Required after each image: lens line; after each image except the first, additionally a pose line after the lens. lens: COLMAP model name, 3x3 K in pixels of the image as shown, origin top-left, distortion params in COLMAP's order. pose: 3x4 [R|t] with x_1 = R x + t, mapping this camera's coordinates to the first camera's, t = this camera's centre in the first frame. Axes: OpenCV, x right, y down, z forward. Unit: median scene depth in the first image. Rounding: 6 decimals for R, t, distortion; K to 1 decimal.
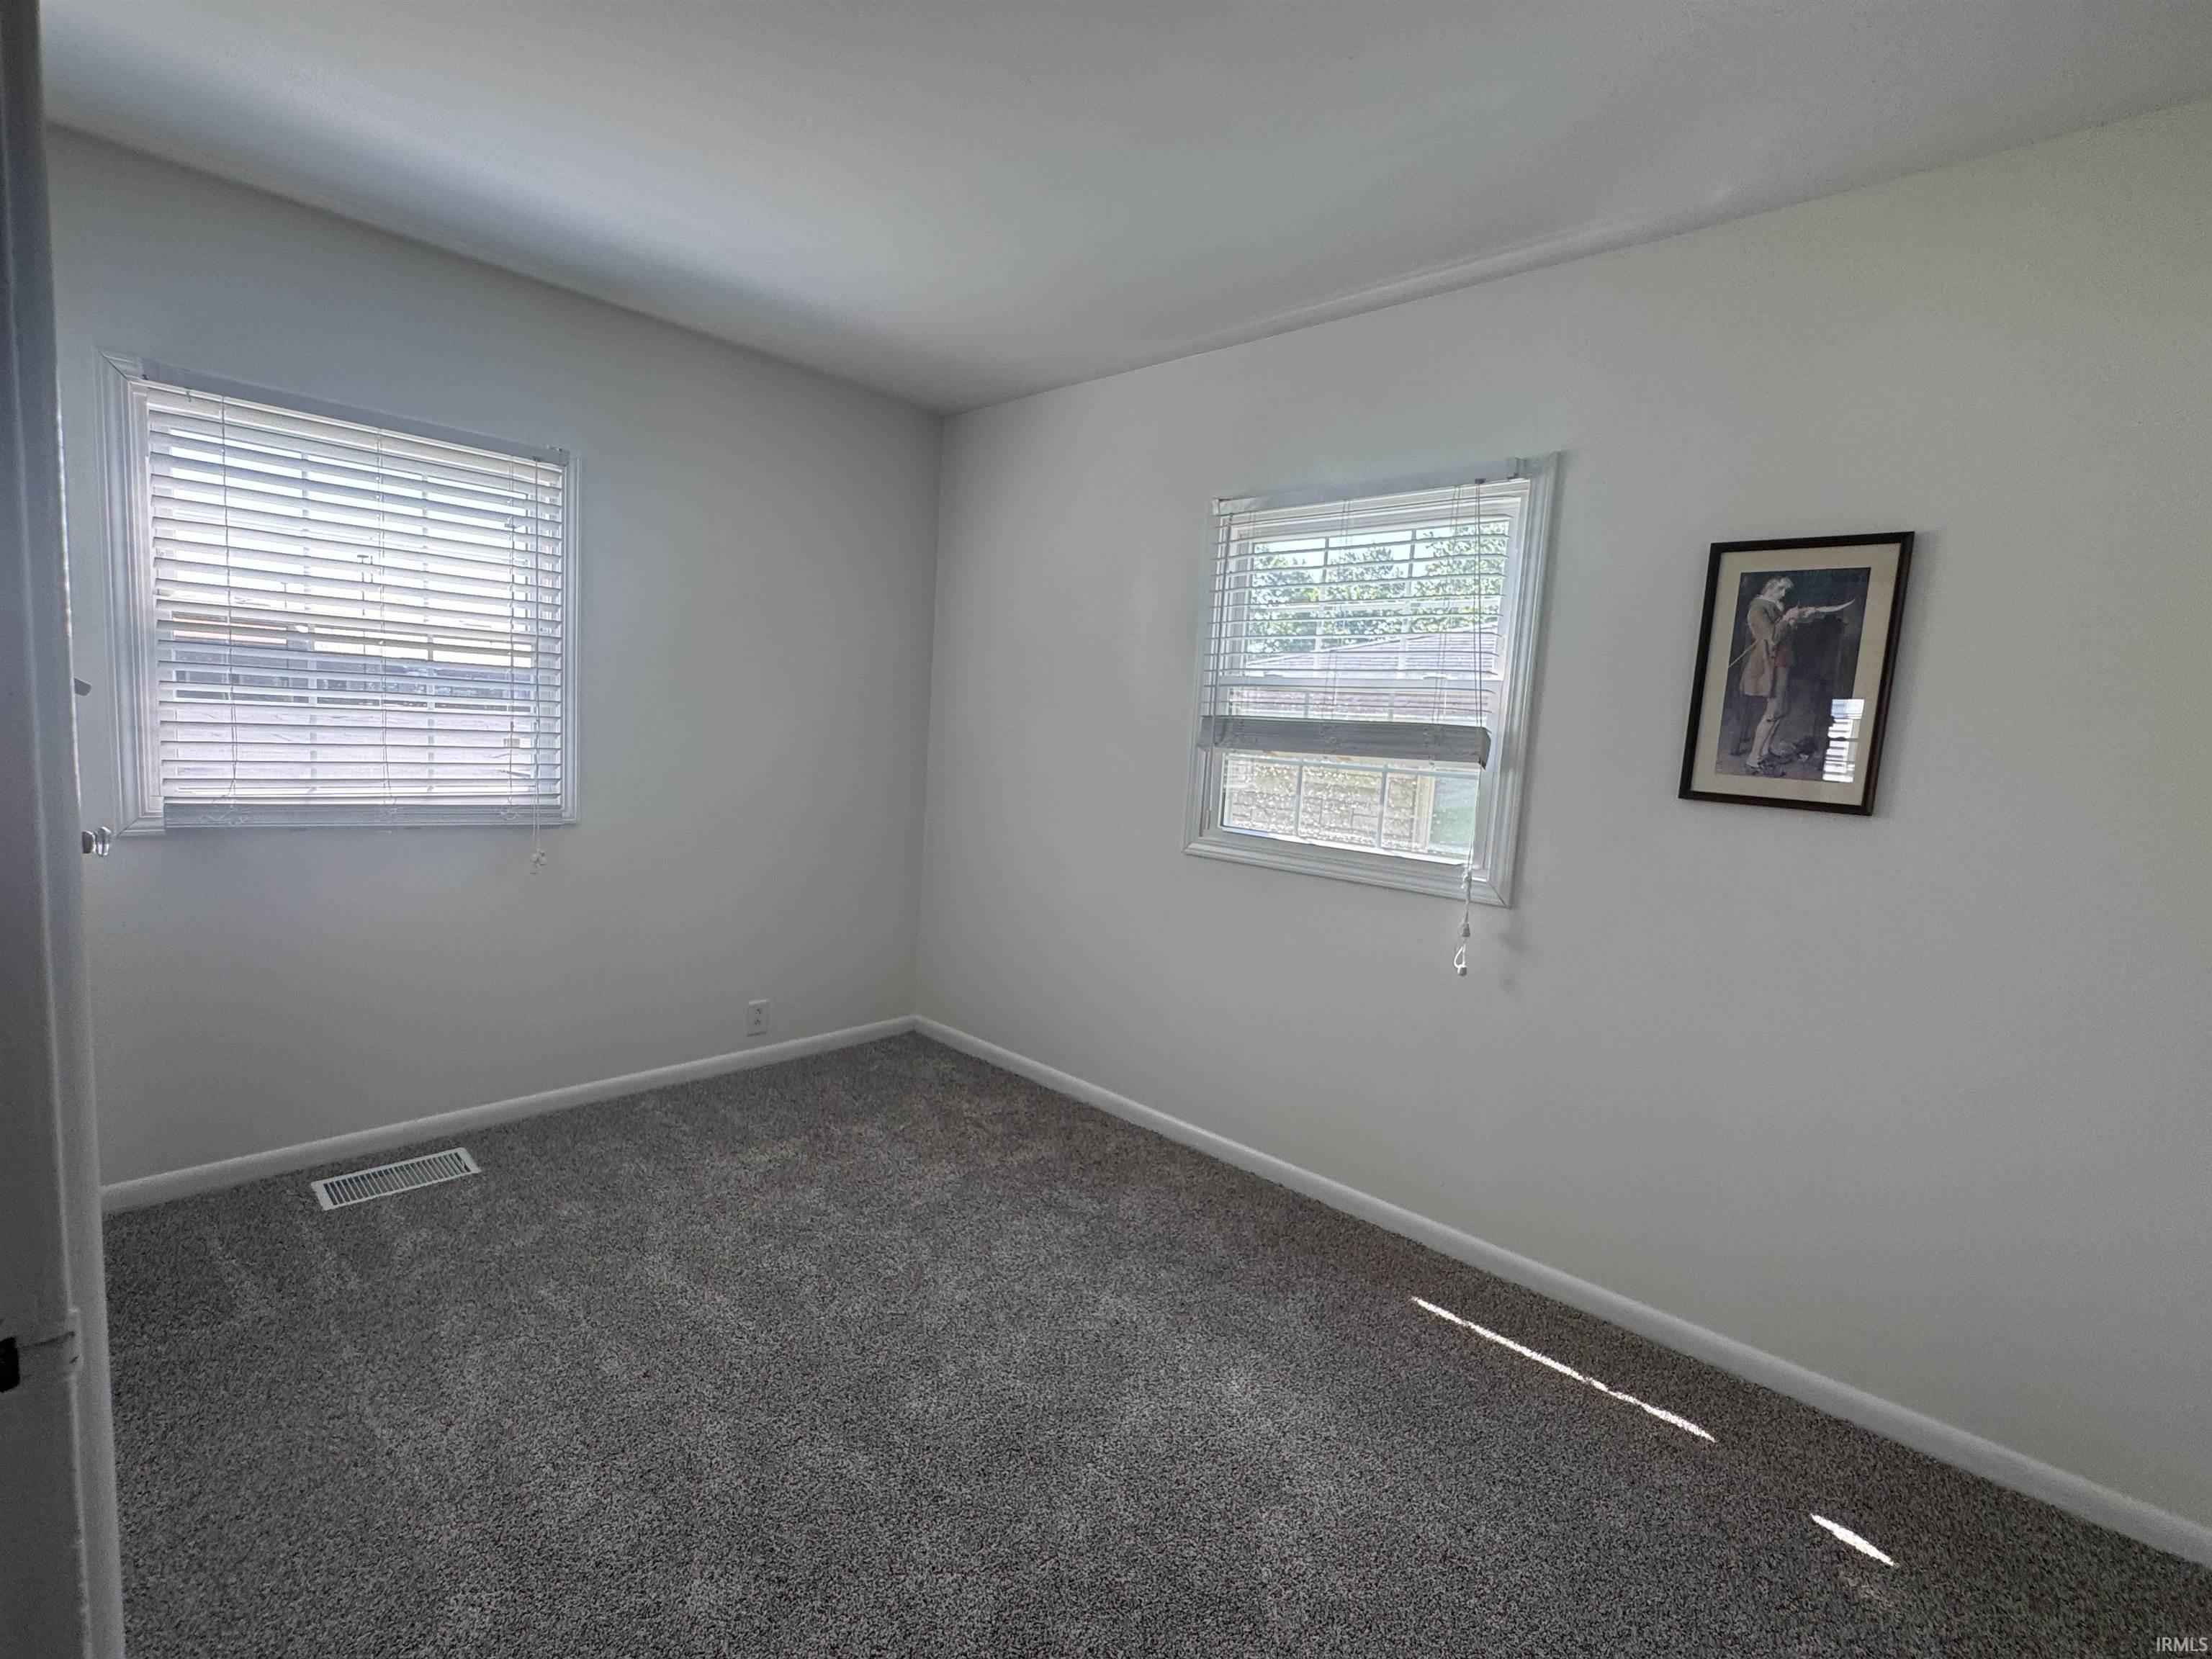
lens RADIAL K [[995.4, 0, 1100.7], [0, 995.4, 826.9], [0, 0, 1]] dist [-0.007832, 0.001979]
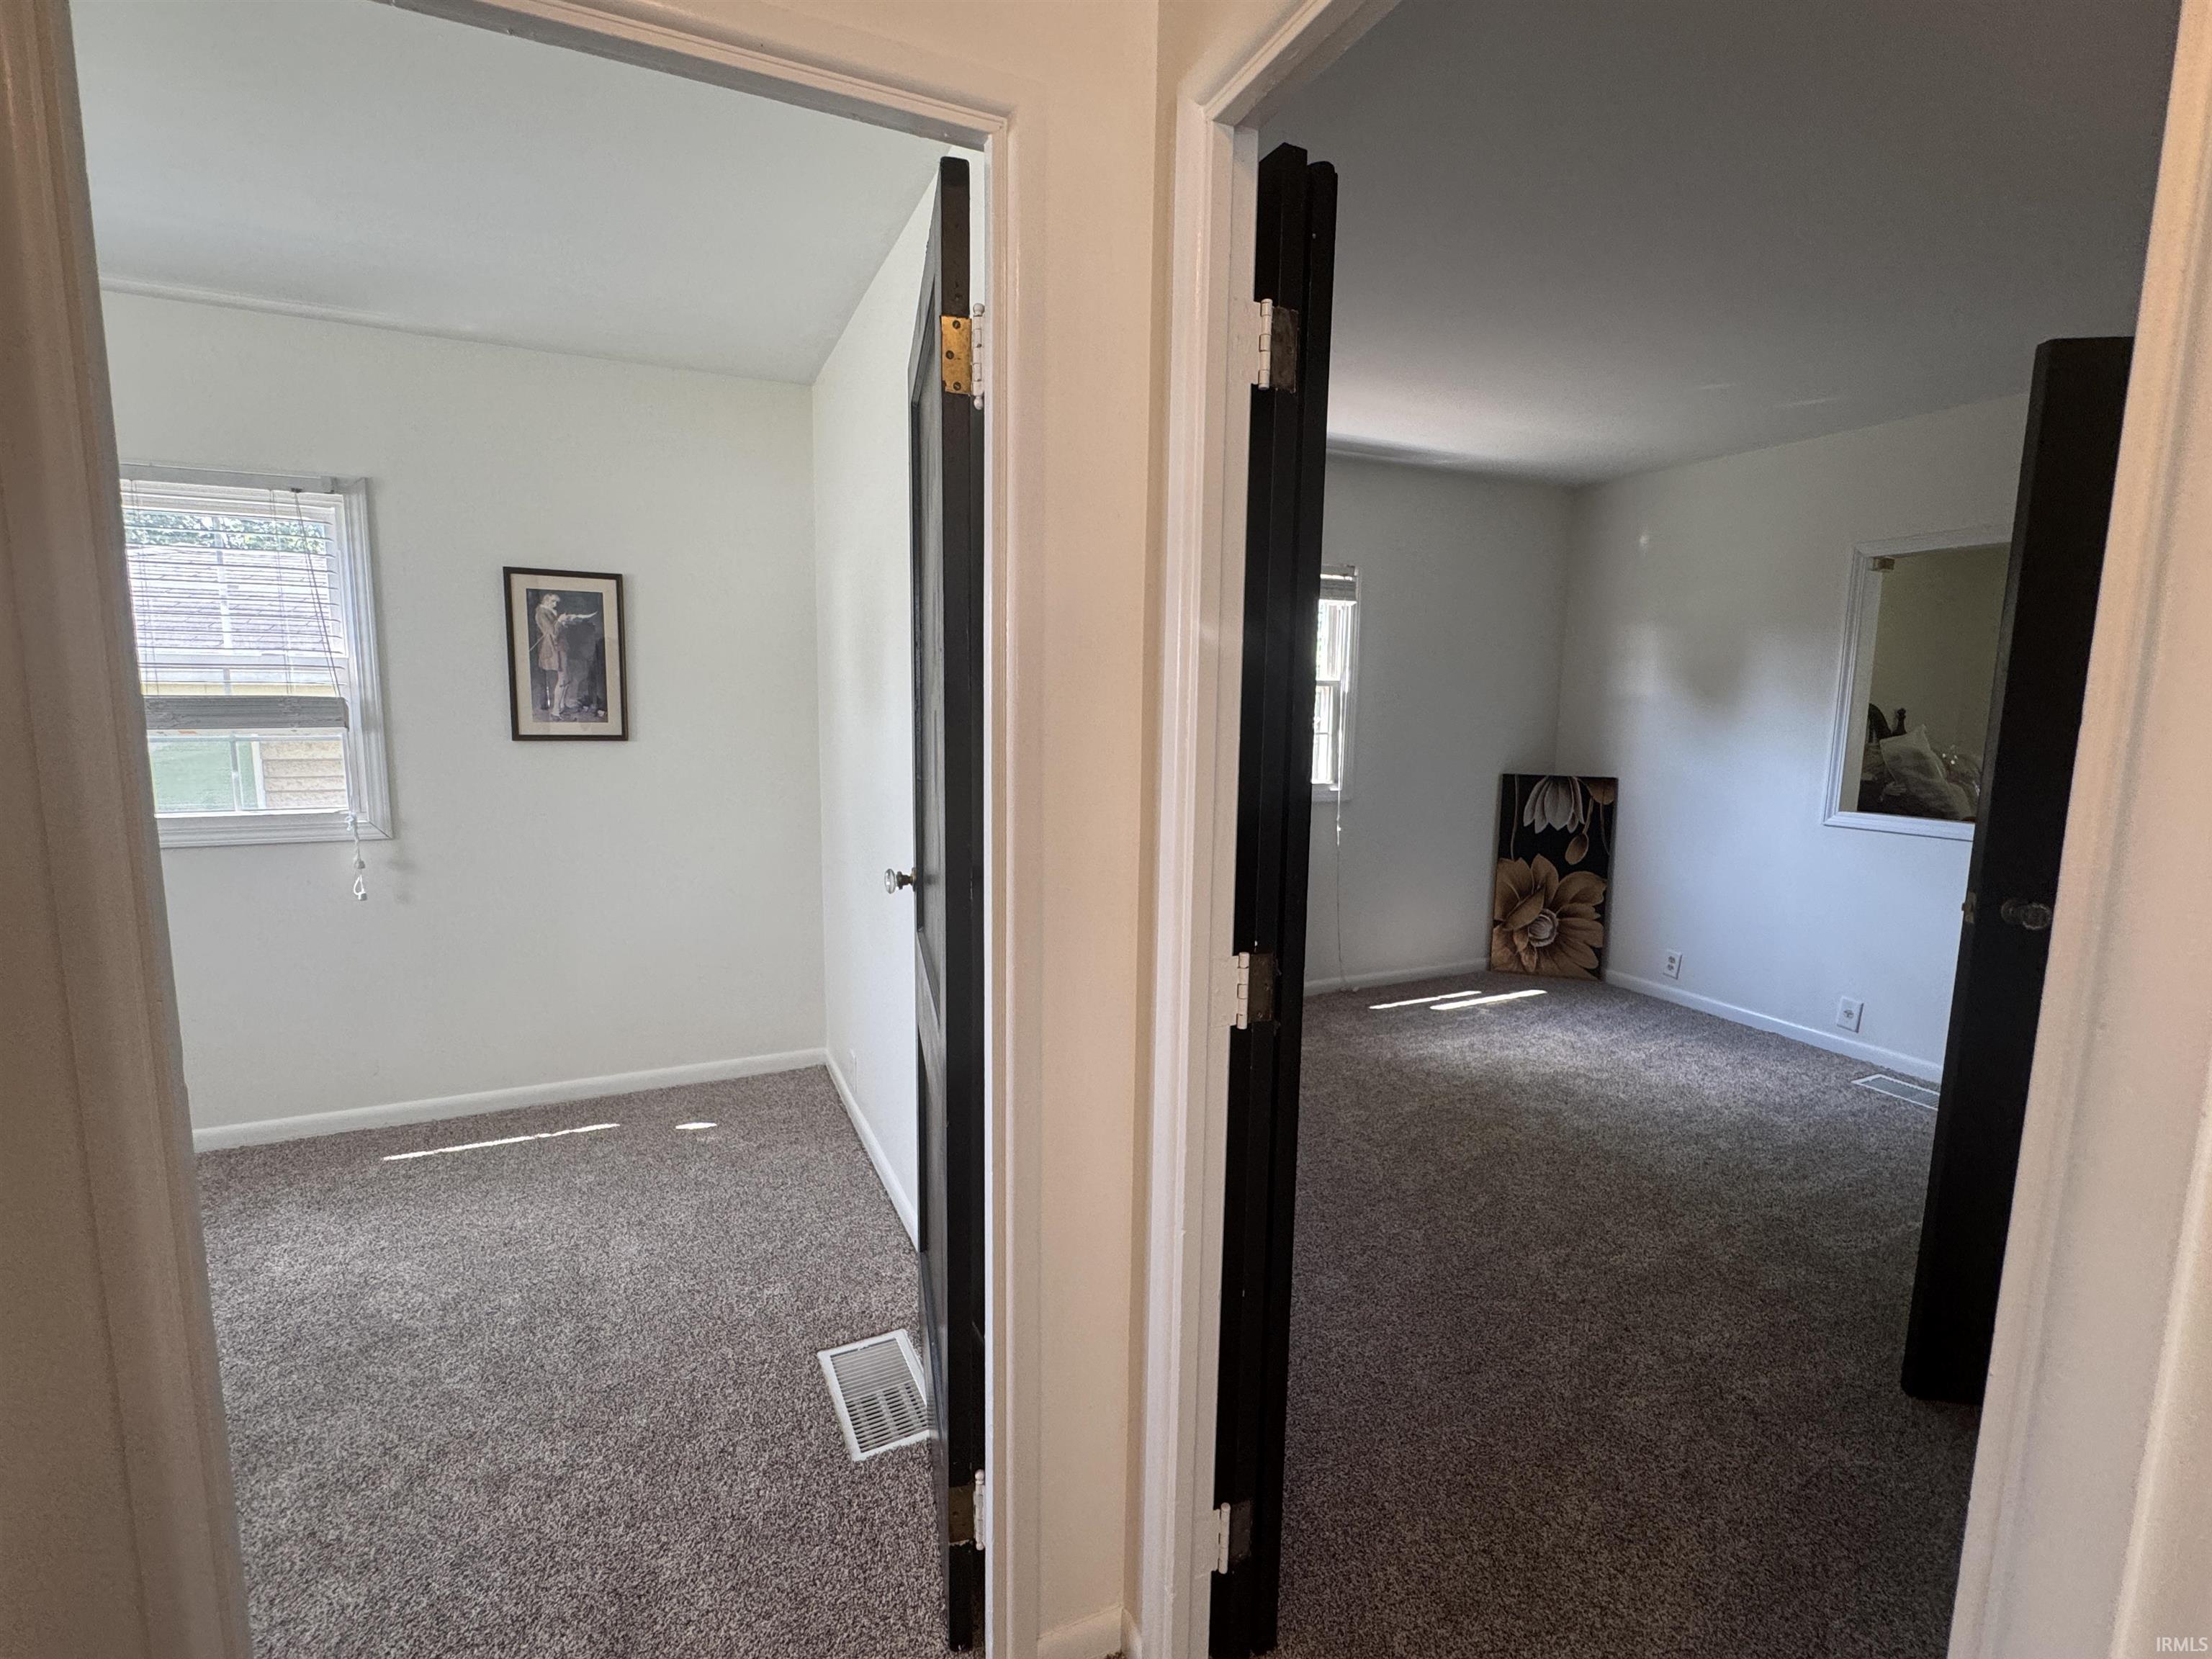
lens RADIAL K [[995.4, 0, 1098.4], [0, 995.4, 829.8], [0, 0, 1]] dist [-0.007832, 0.001979]
pose [[0.375667, -0.173229, 0.910421, -0.449744], [0.106981, 0.983914, 0.143069, -0.016599], [-0.920559, 0.043652, 0.388157, -0.359134]]
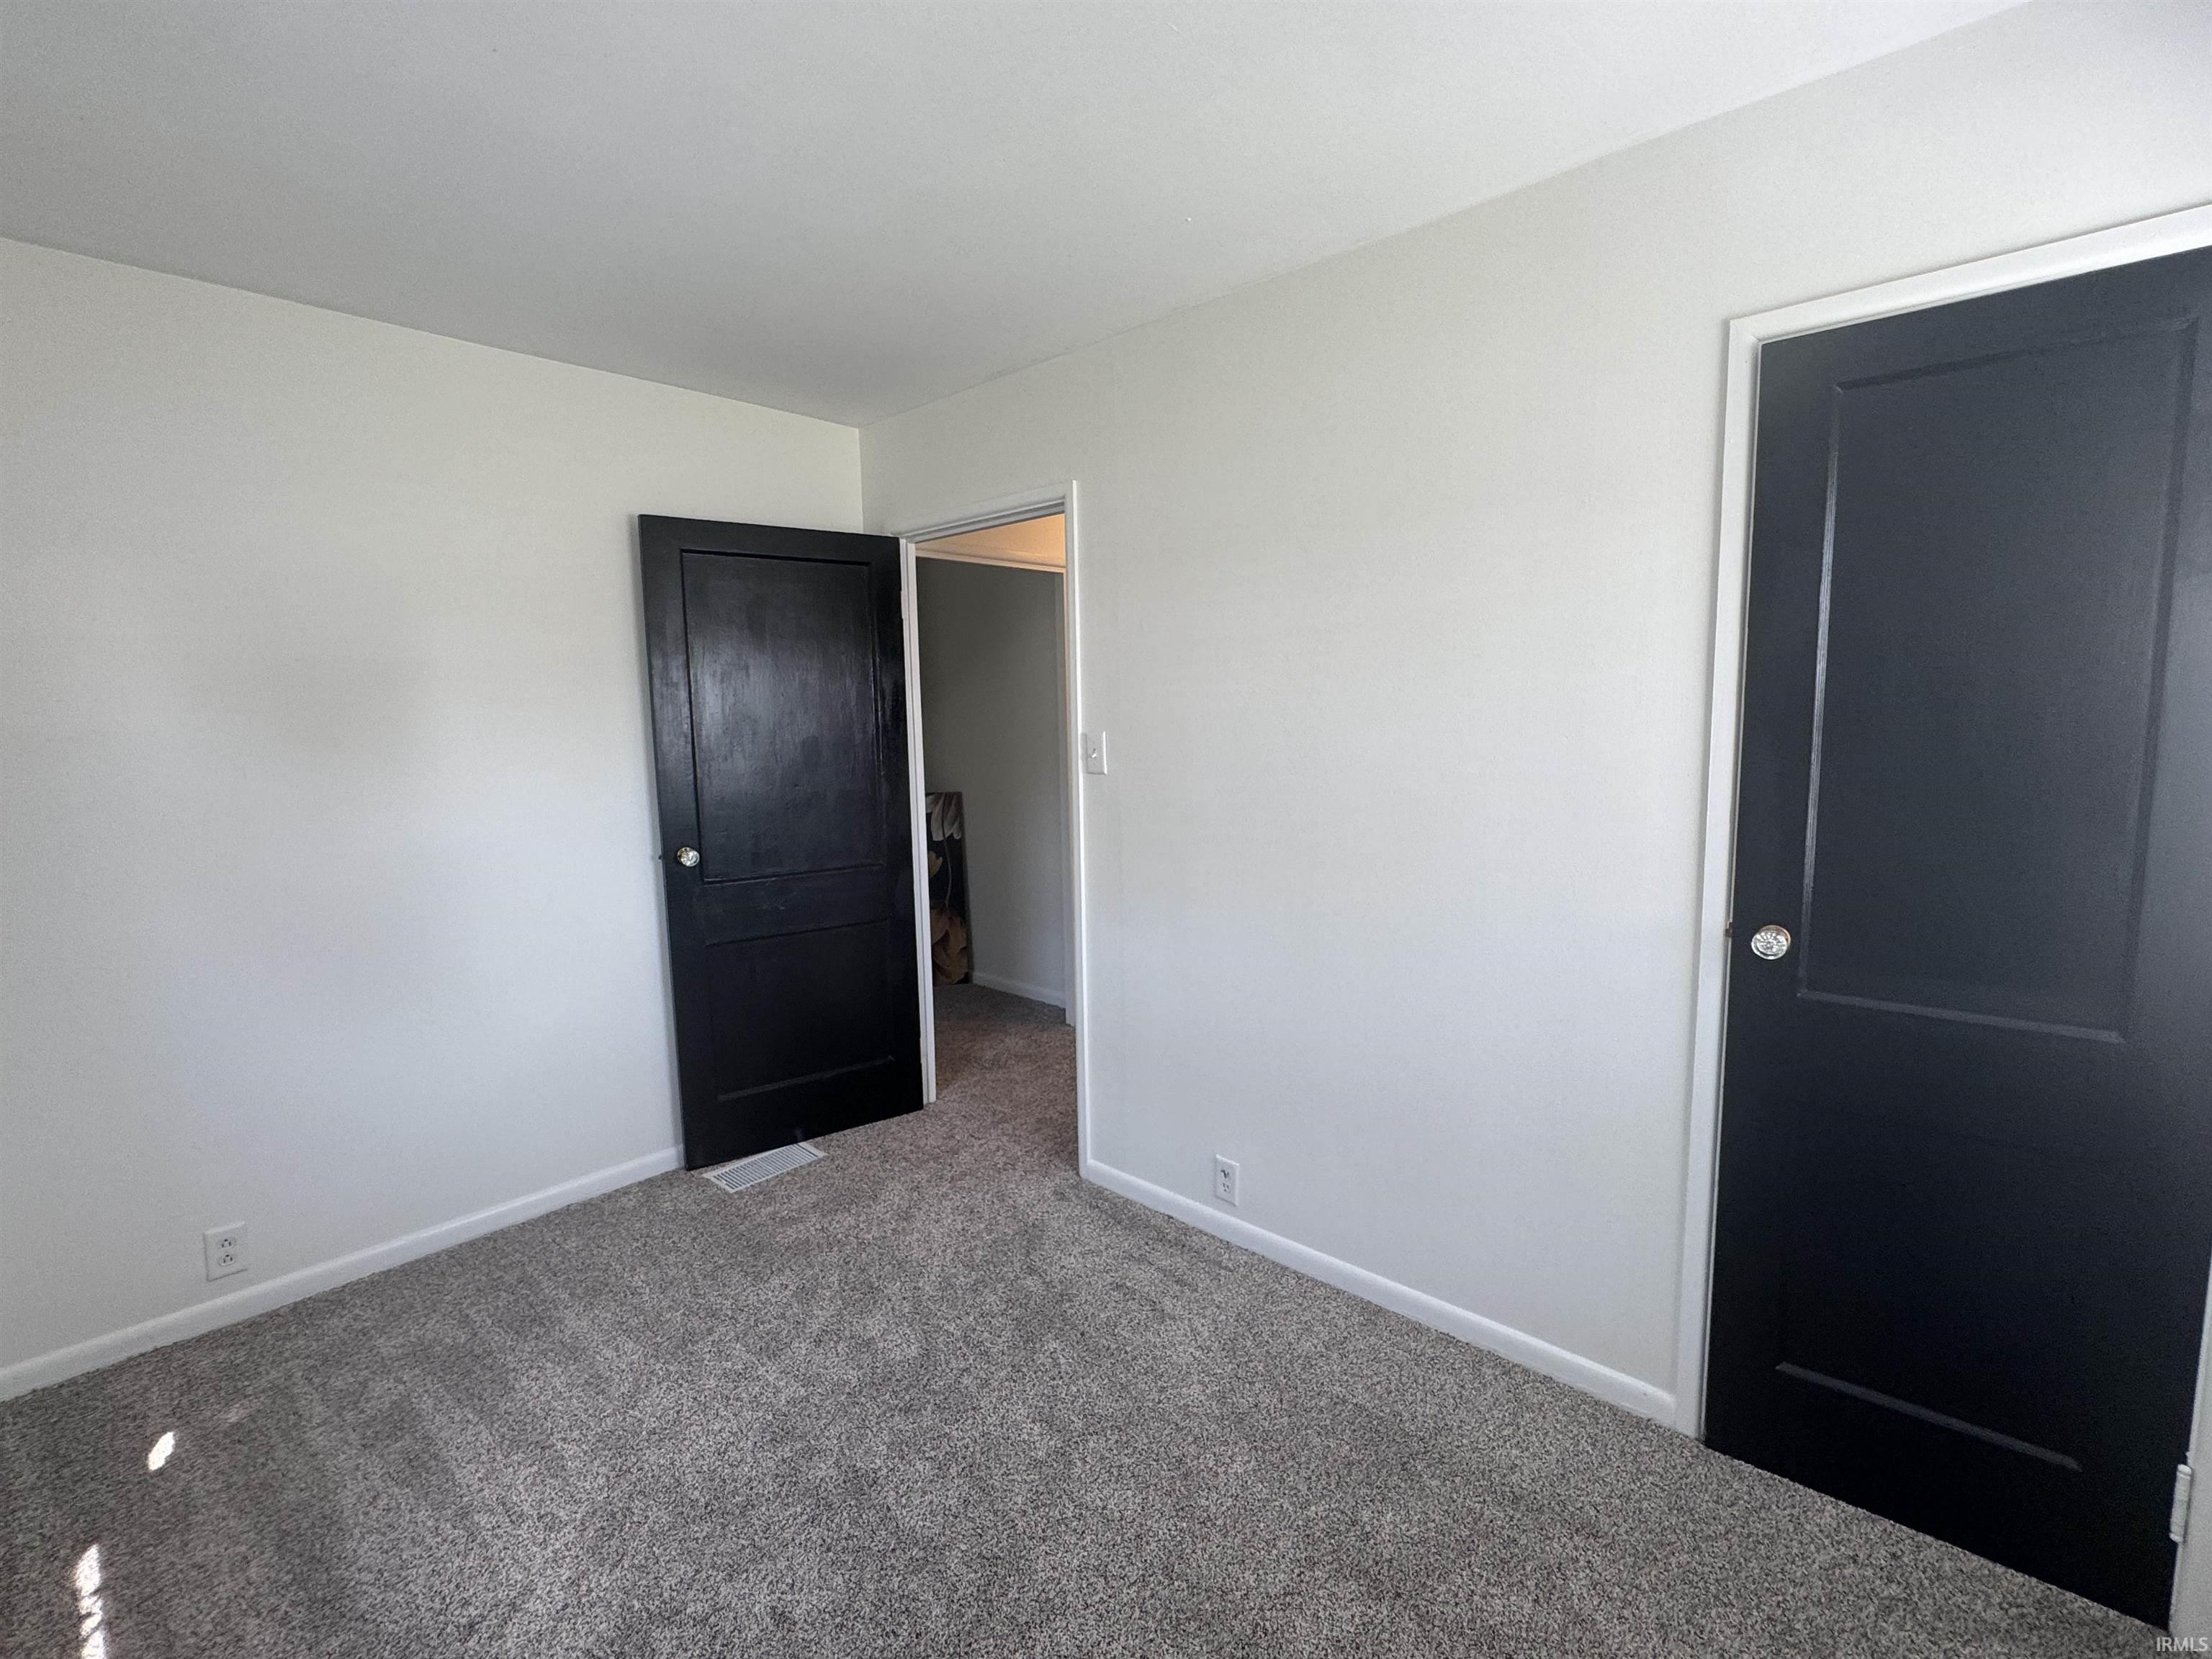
lens RADIAL K [[995.4, 0, 1101.2], [0, 995.4, 822.6], [0, 0, 1]] dist [-0.007832, 0.001979]
pose [[-0.999140, -0.041408, -0.002145, -0.244444], [-0.040896, 0.975625, 0.215601, -0.233850], [-0.006835, 0.215503, -0.976479, 1.545290]]
